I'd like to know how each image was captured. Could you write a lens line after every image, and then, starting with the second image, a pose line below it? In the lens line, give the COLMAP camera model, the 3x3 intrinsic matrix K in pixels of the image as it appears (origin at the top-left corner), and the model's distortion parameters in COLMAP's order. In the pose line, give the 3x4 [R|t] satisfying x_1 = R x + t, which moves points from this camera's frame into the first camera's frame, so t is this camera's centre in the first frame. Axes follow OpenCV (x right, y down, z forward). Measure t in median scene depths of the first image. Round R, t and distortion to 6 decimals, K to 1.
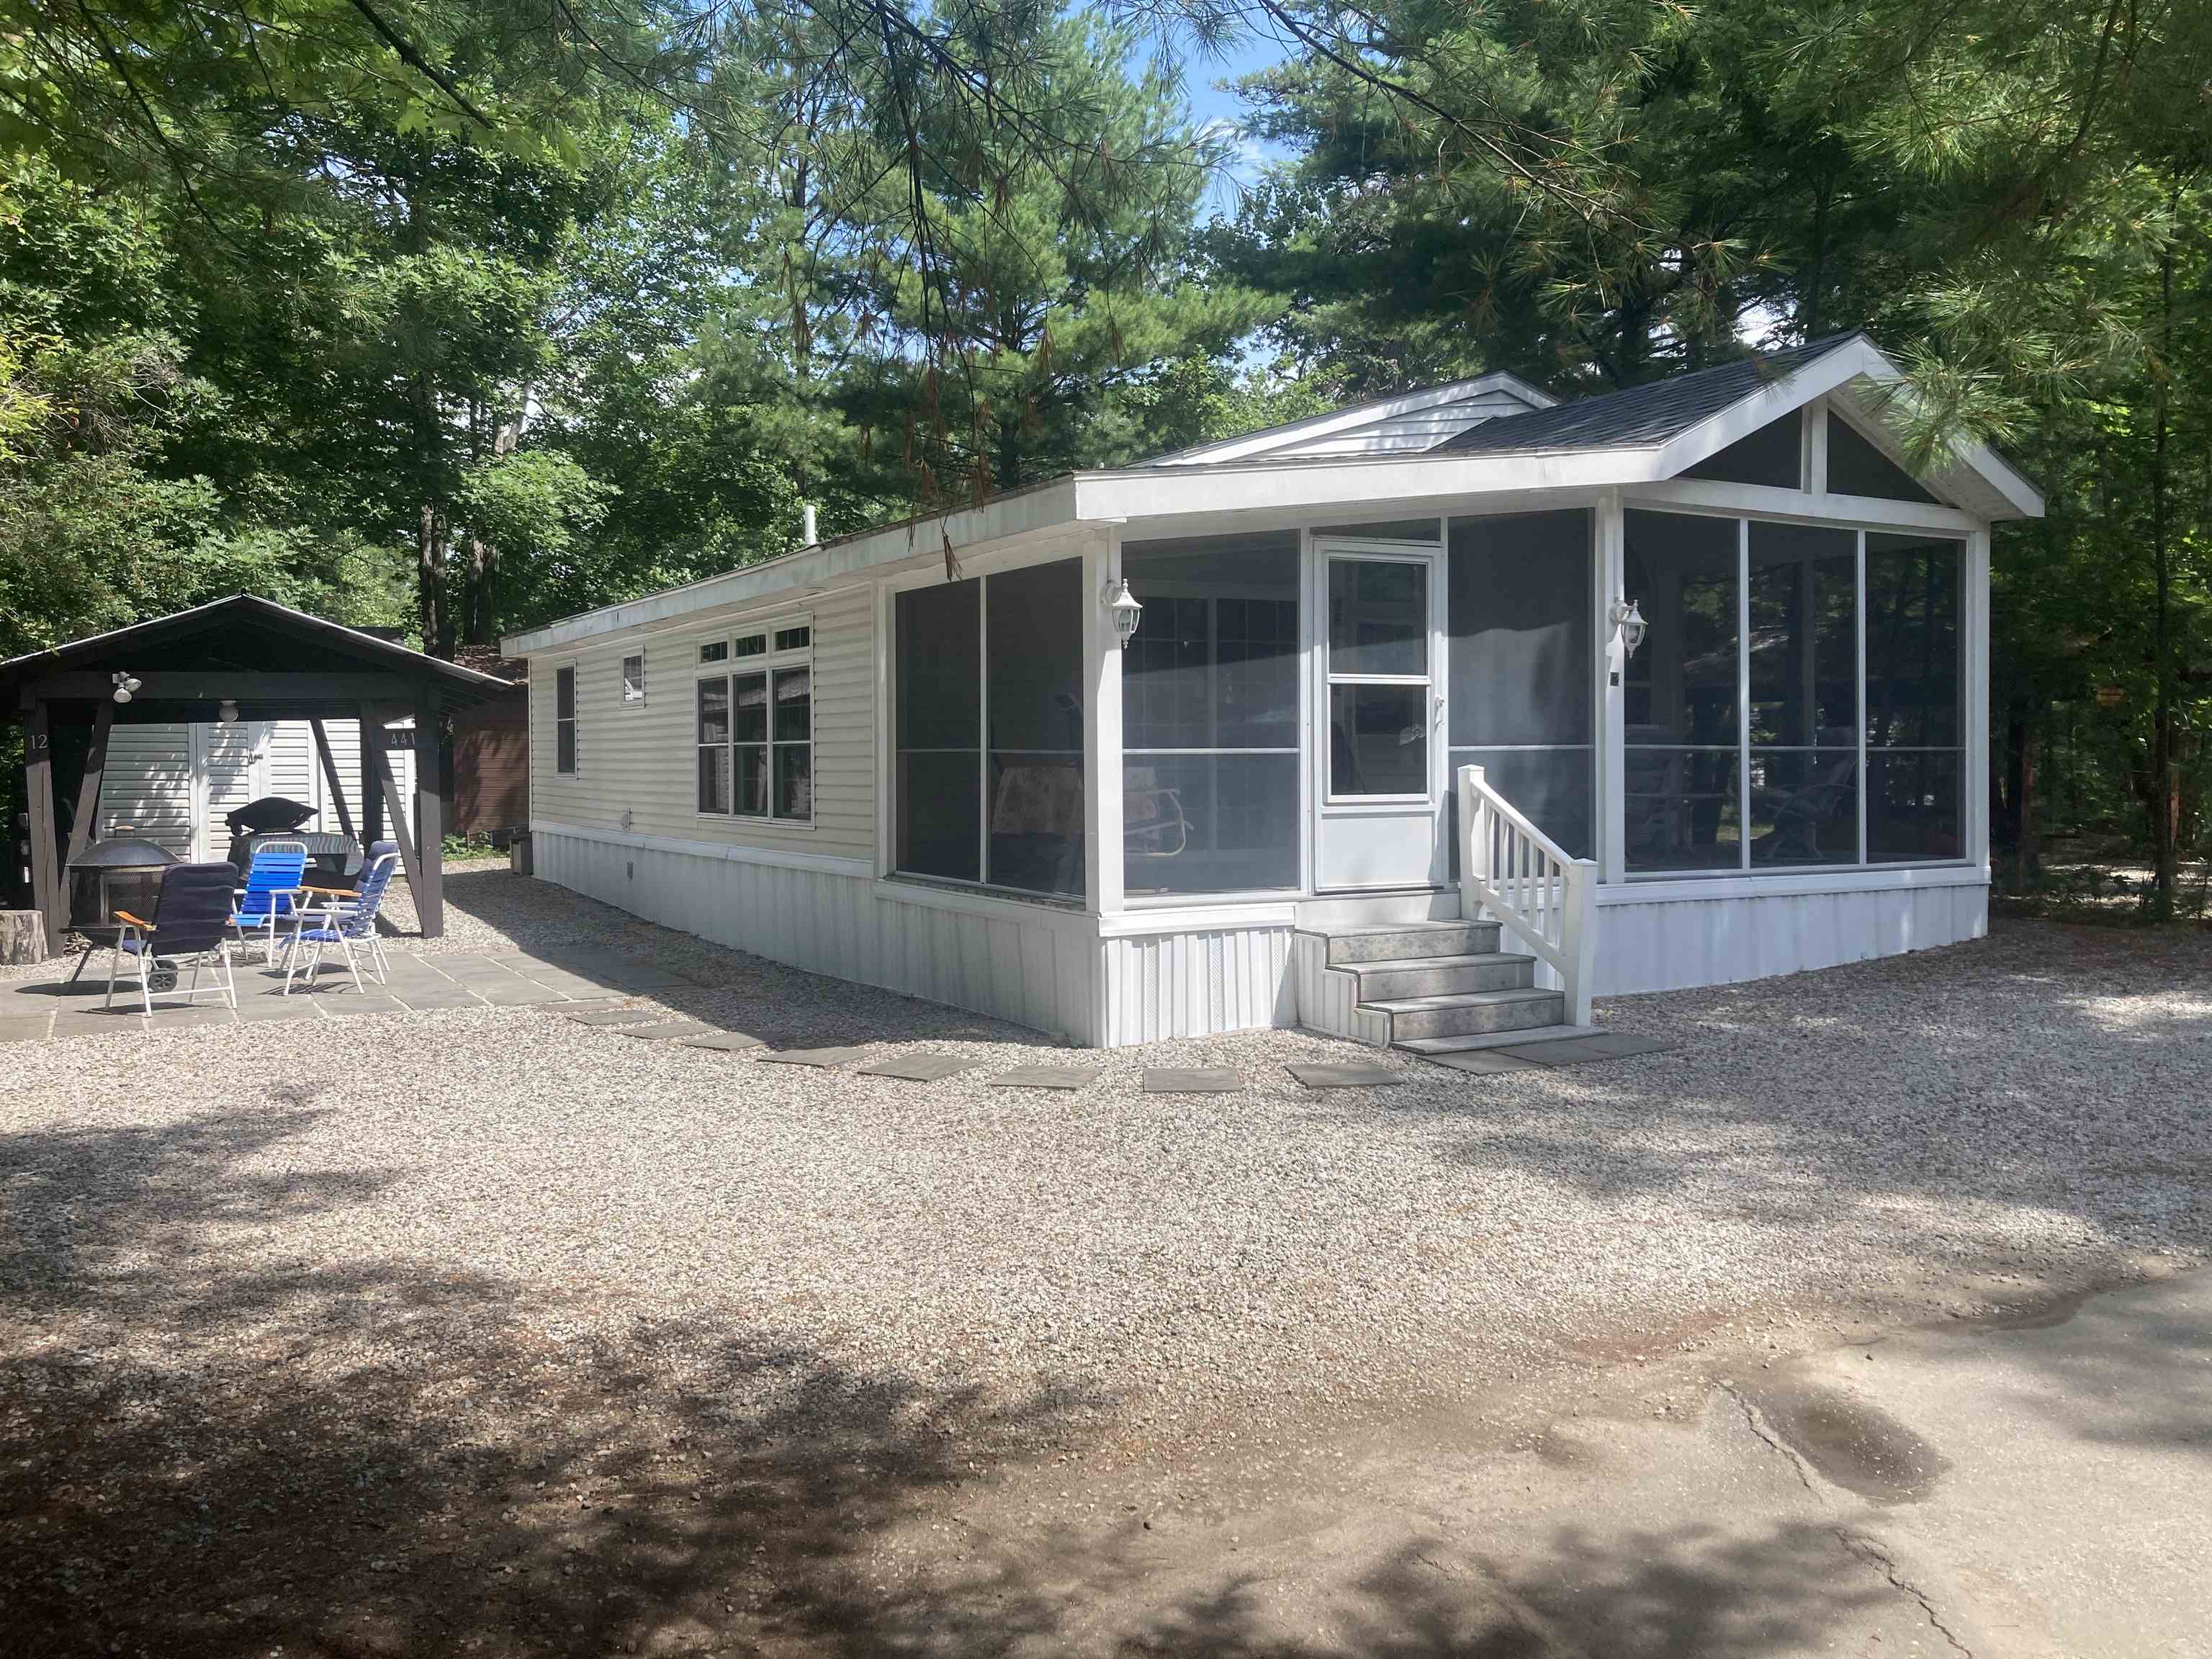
lens RADIAL K [[1805.0, 0, 1102.4], [0, 1805.0, 817.6], [0, 0, 1]] dist [0.052798, -0.091401]
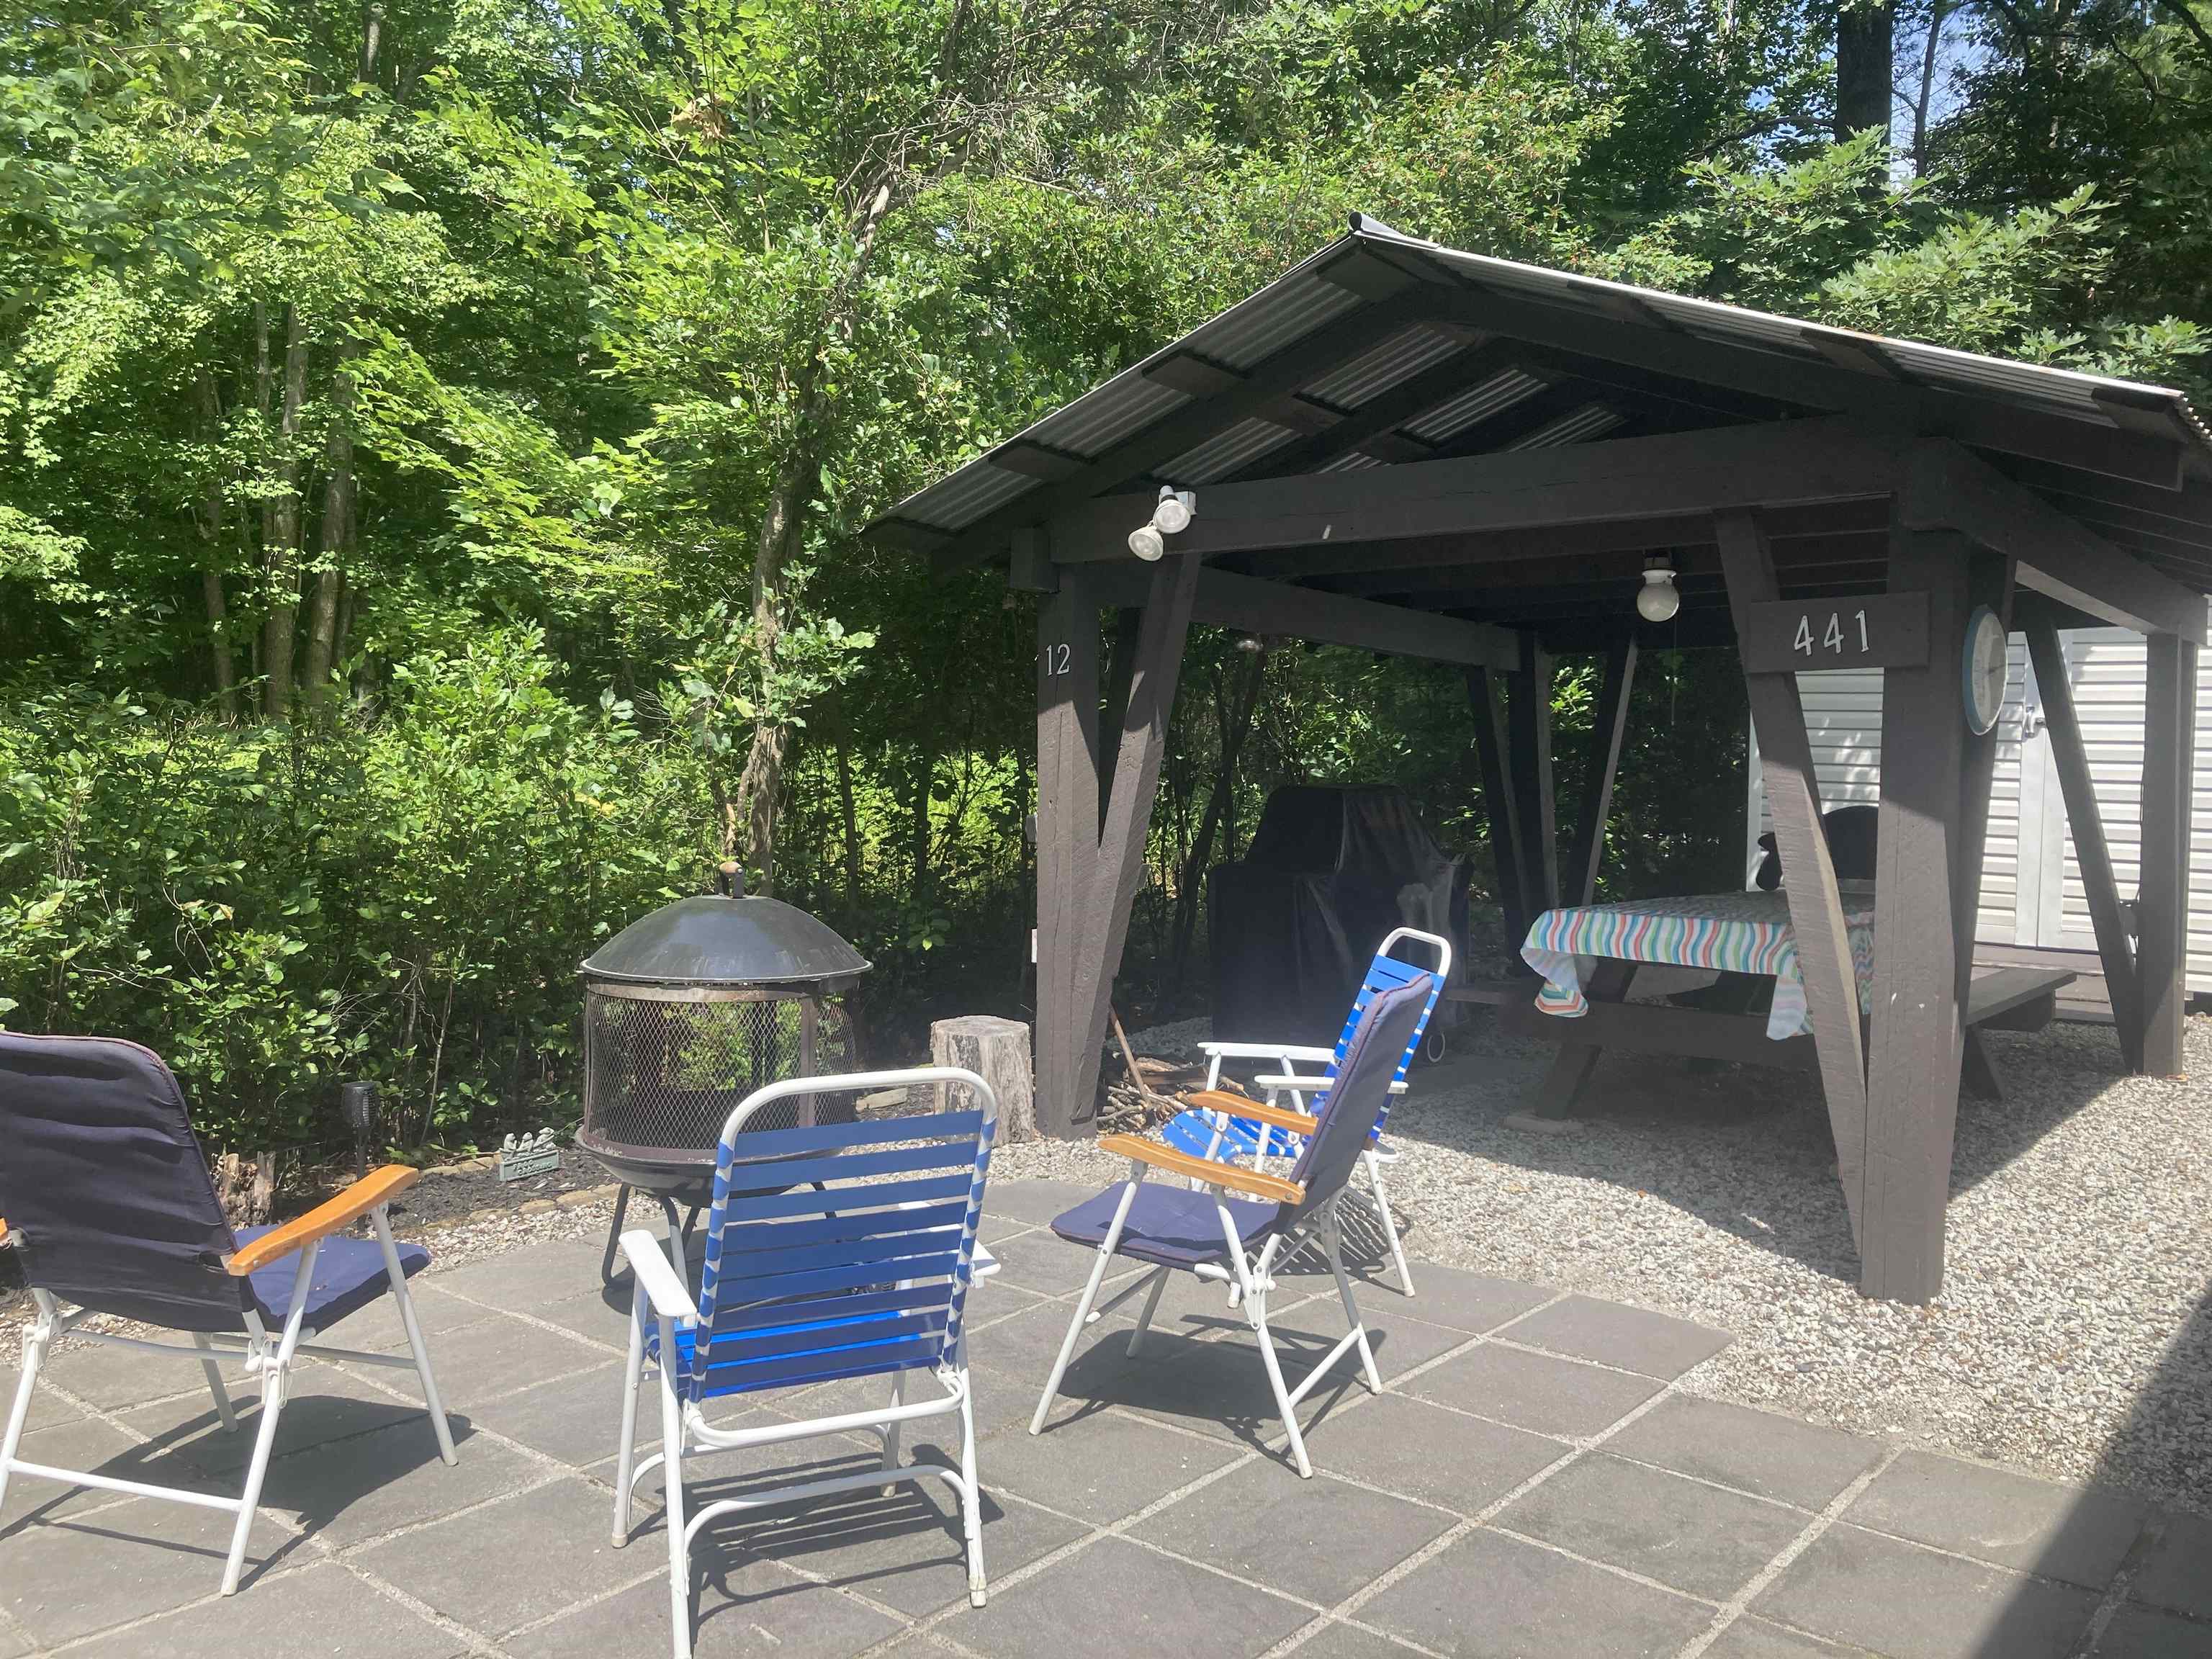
lens RADIAL K [[1805.0, 0, 1102.4], [0, 1805.0, 817.6], [0, 0, 1]] dist [0.052798, -0.091401]
pose [[0.374952, 0.052716, -0.925544, -0.213610], [-0.049962, 0.998080, 0.036608, -0.025360], [0.925697, 0.032516, 0.376866, 1.112078]]
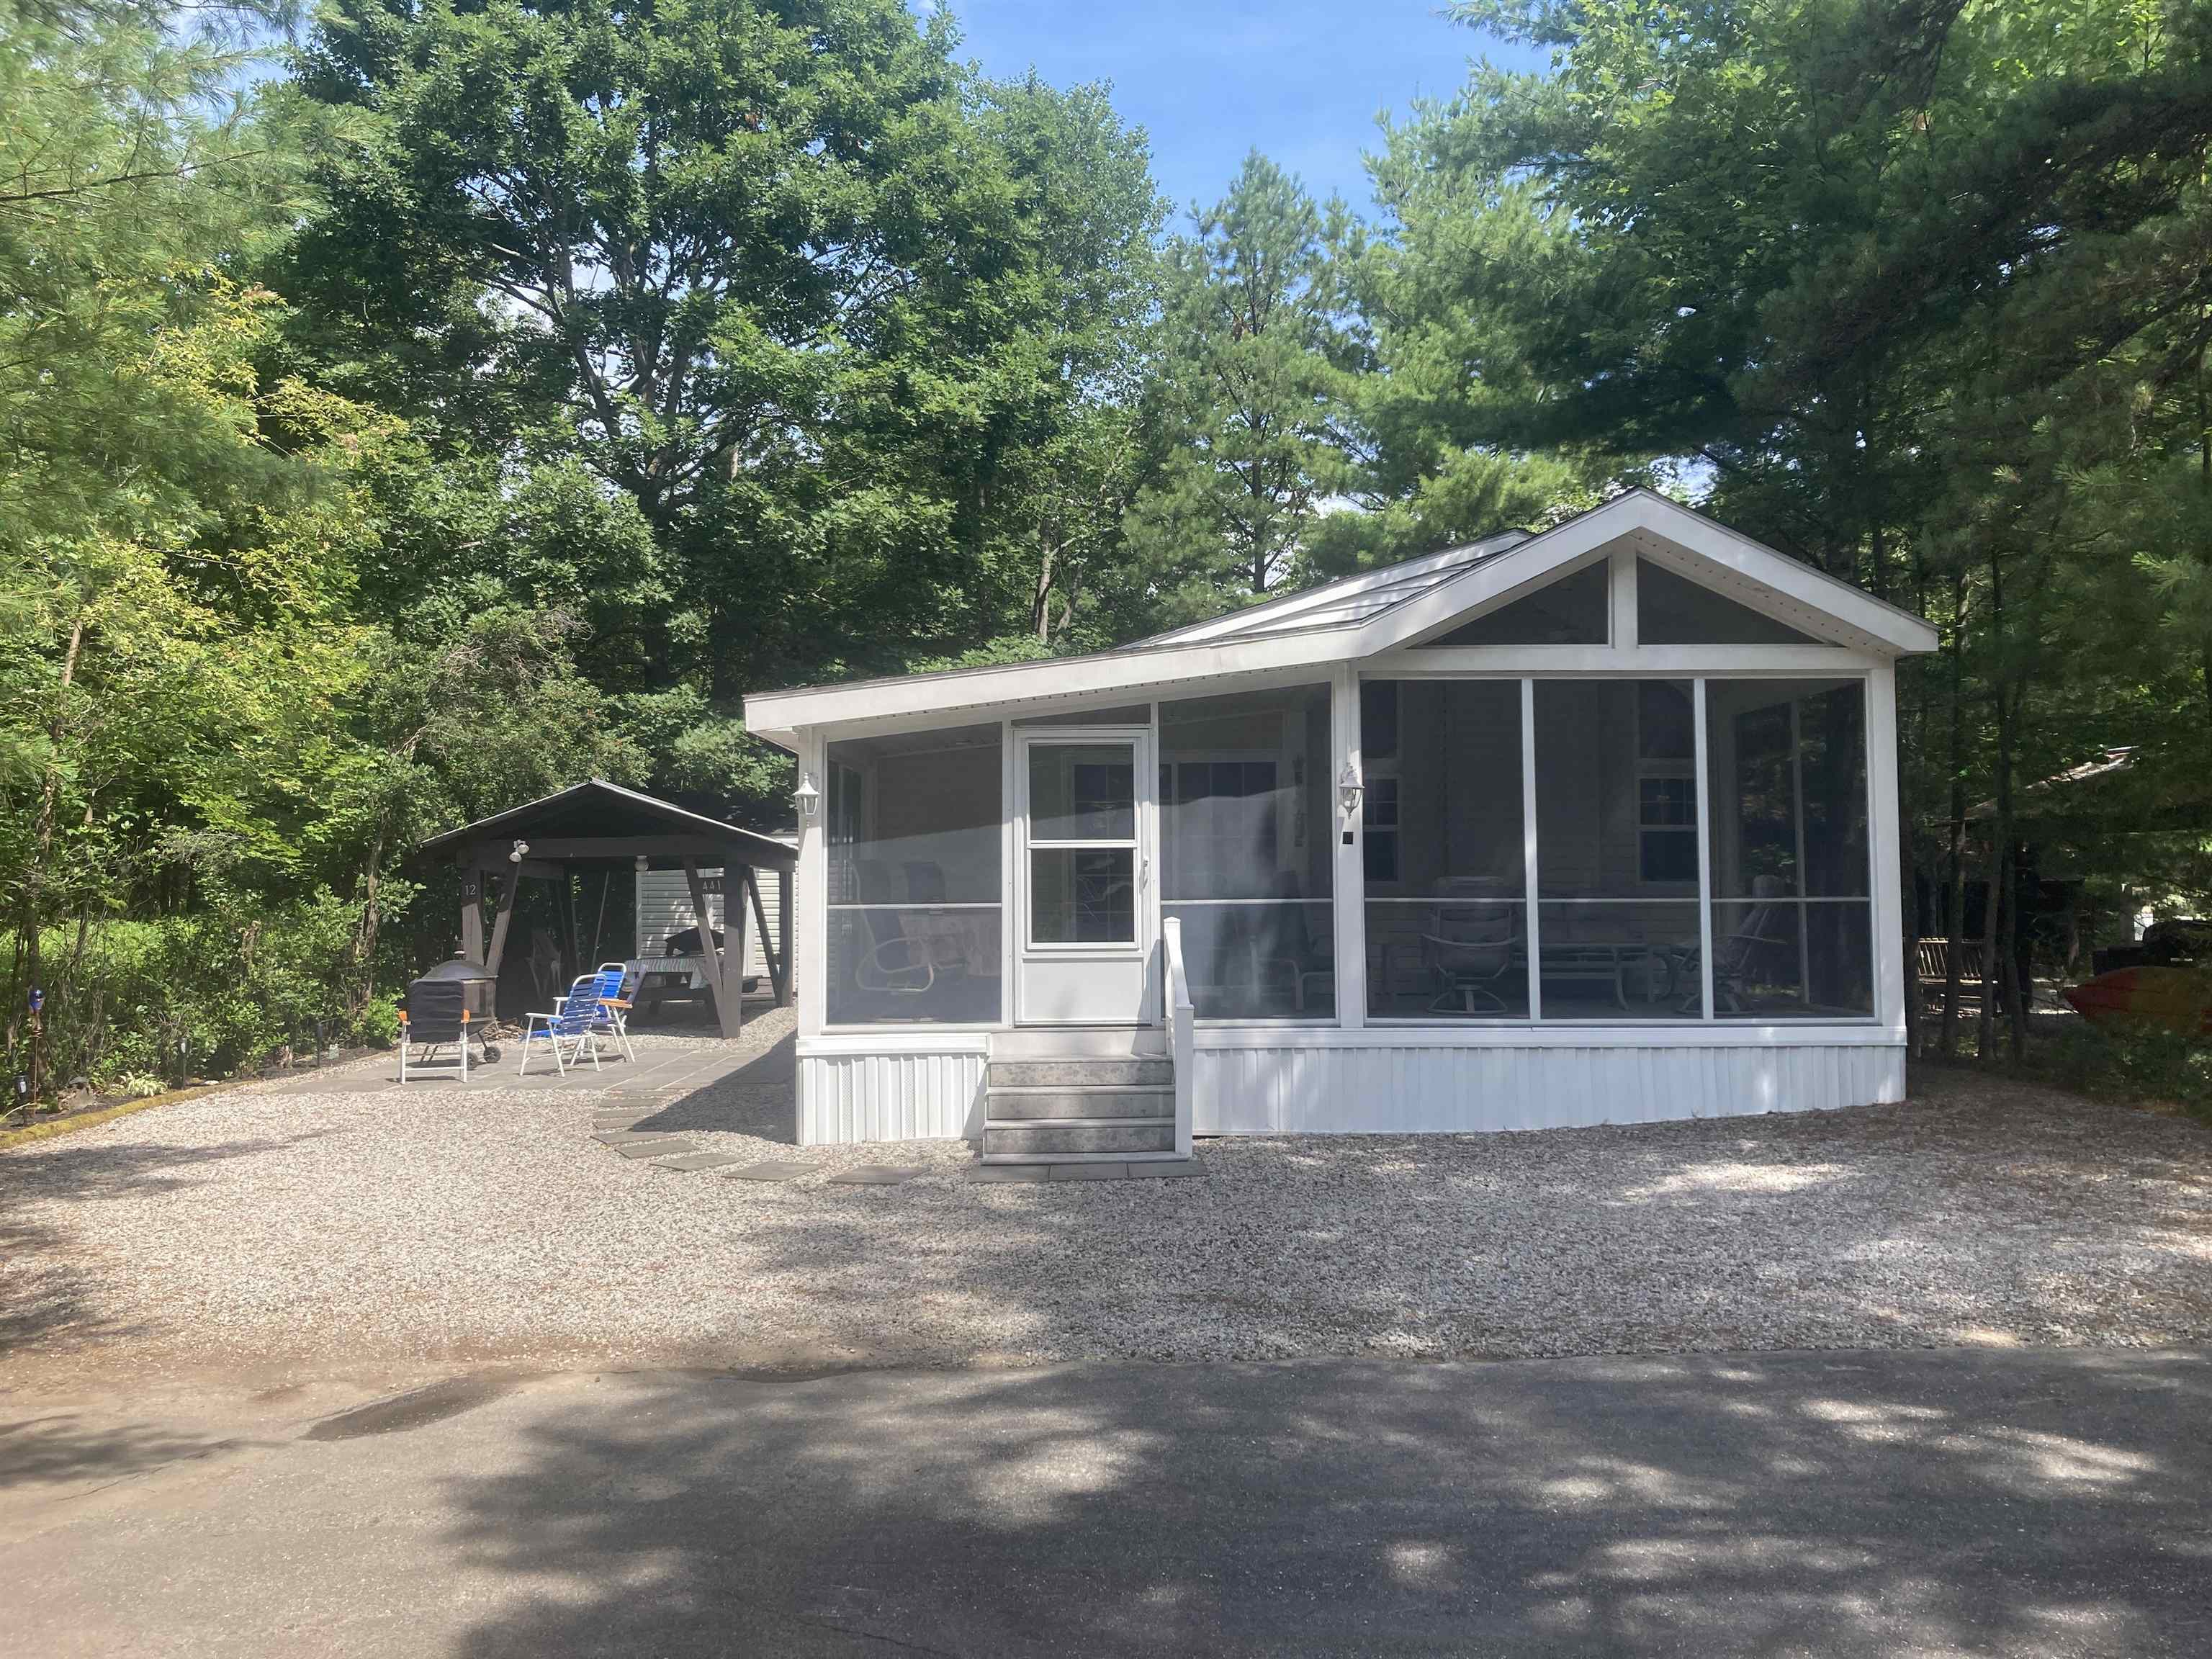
lens RADIAL K [[1821.7, 0, 1107.9], [0, 1821.7, 785.6], [0, 0, 1]] dist [0.035001, -0.011649]
pose [[0.878540, -0.027982, -0.476849, 0.707278], [-0.011321, 0.996783, -0.079349, -0.020203], [0.477535, 0.075110, 0.875396, -0.025121]]
